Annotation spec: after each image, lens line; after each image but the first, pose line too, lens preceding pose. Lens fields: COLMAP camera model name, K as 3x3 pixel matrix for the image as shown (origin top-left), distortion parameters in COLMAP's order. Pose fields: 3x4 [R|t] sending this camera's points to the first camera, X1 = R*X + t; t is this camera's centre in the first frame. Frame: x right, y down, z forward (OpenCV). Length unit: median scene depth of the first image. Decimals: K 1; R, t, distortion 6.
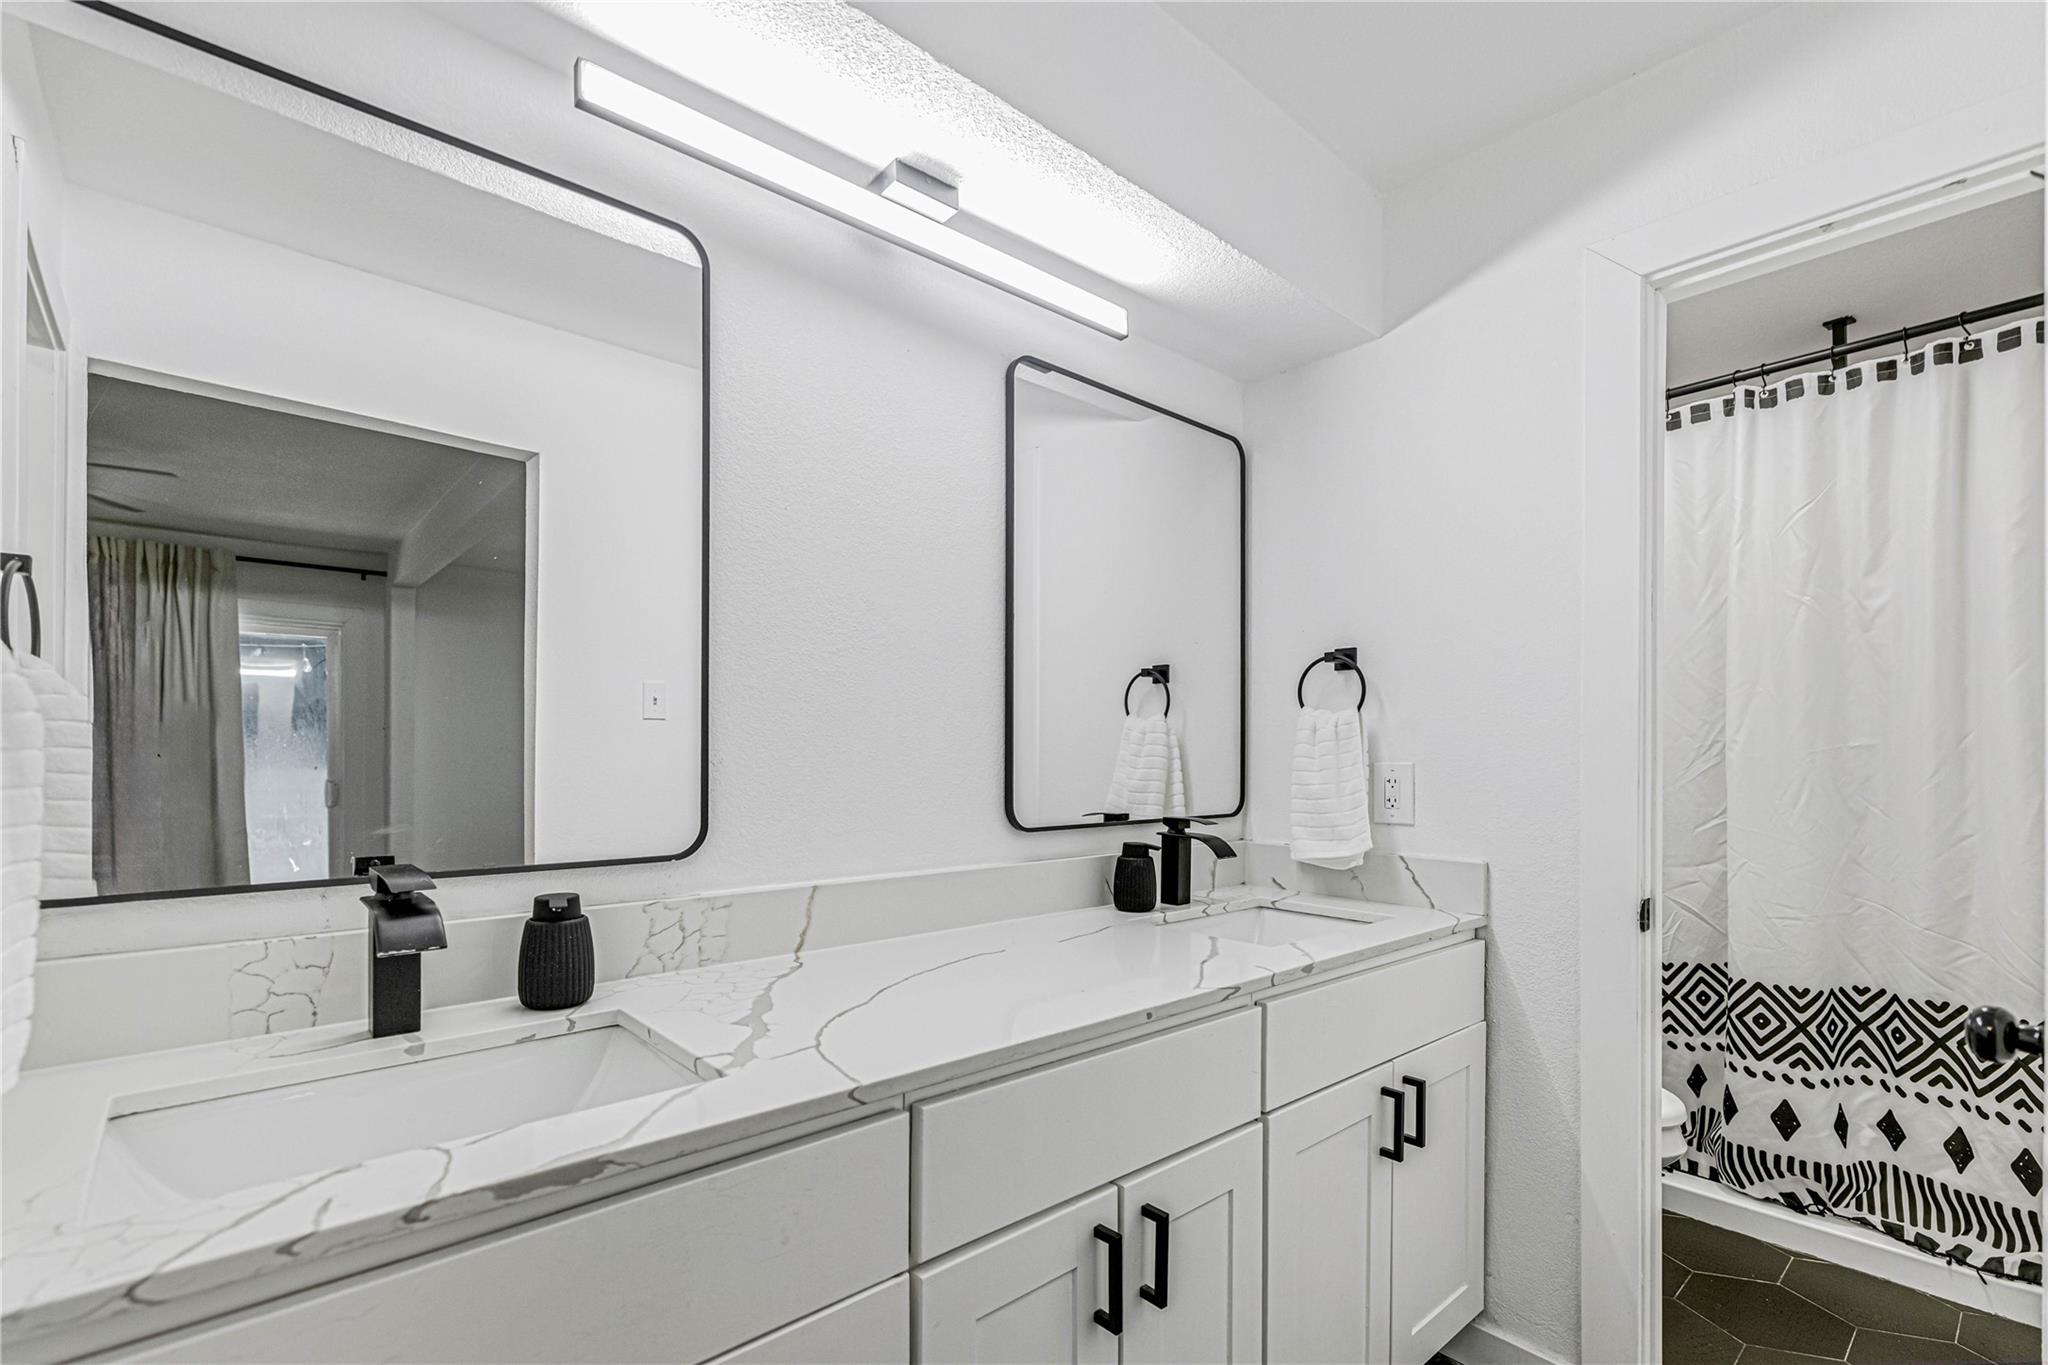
lens RADIAL K [[925.3, 0, 1022.0], [0, 925.3, 726.2], [0, 0, 1]] dist [-0.000337, -0.000005]
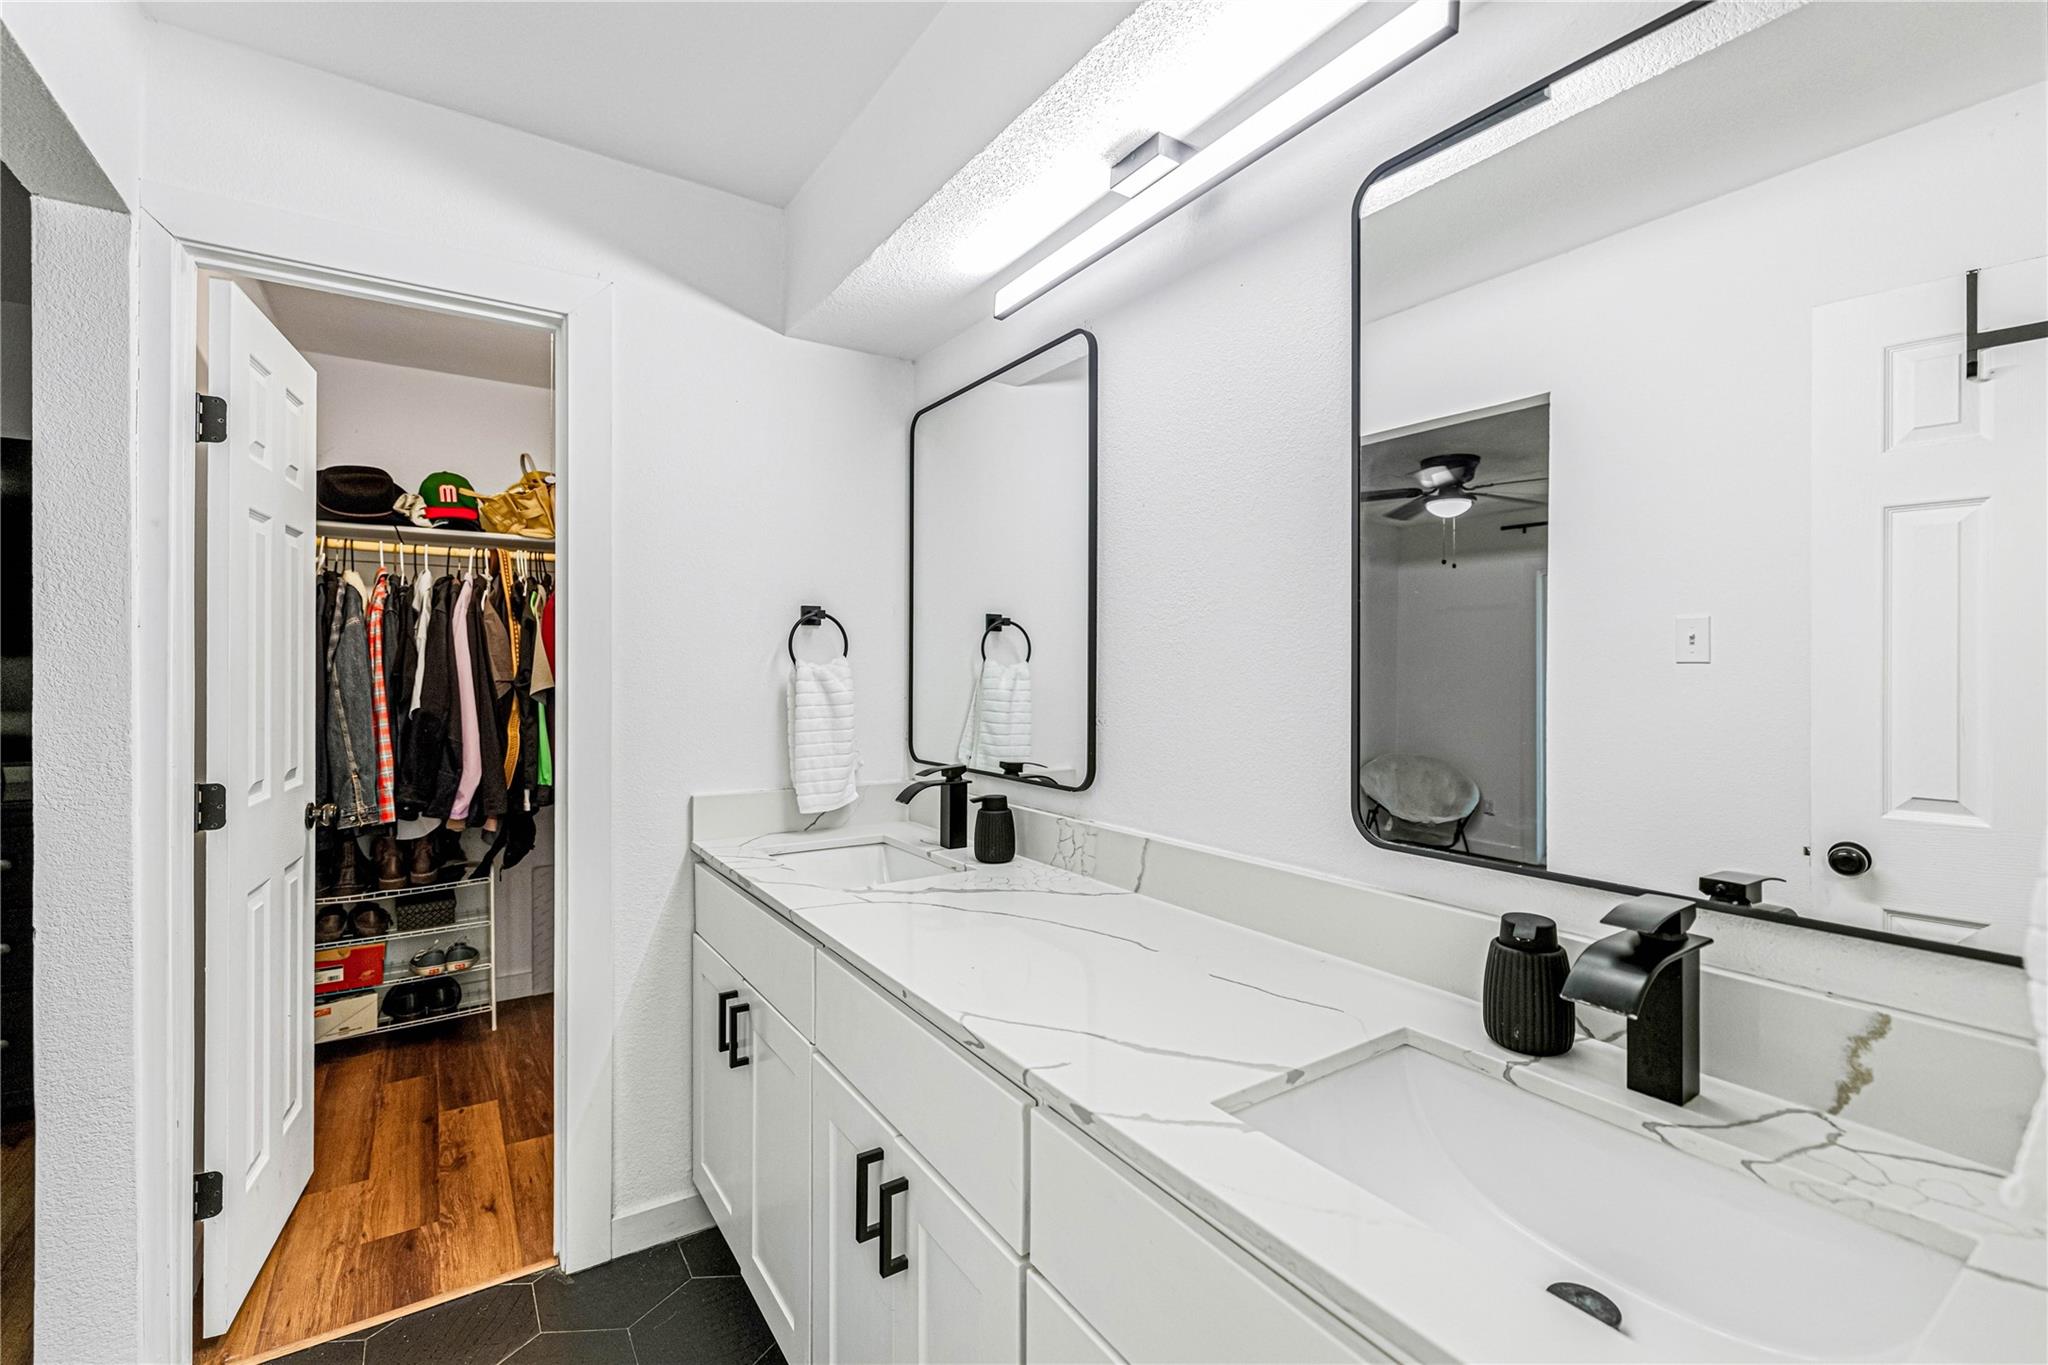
lens RADIAL K [[890.6, 0, 1021.3], [0, 890.6, 643.0], [0, 0, 1]] dist [0.001688, 0.000134]
pose [[-0.137157, -0.026608, -0.990192, 0.921093], [0.036471, 0.998826, -0.031892, -0.037947], [0.989878, -0.040488, -0.136025, 1.056514]]
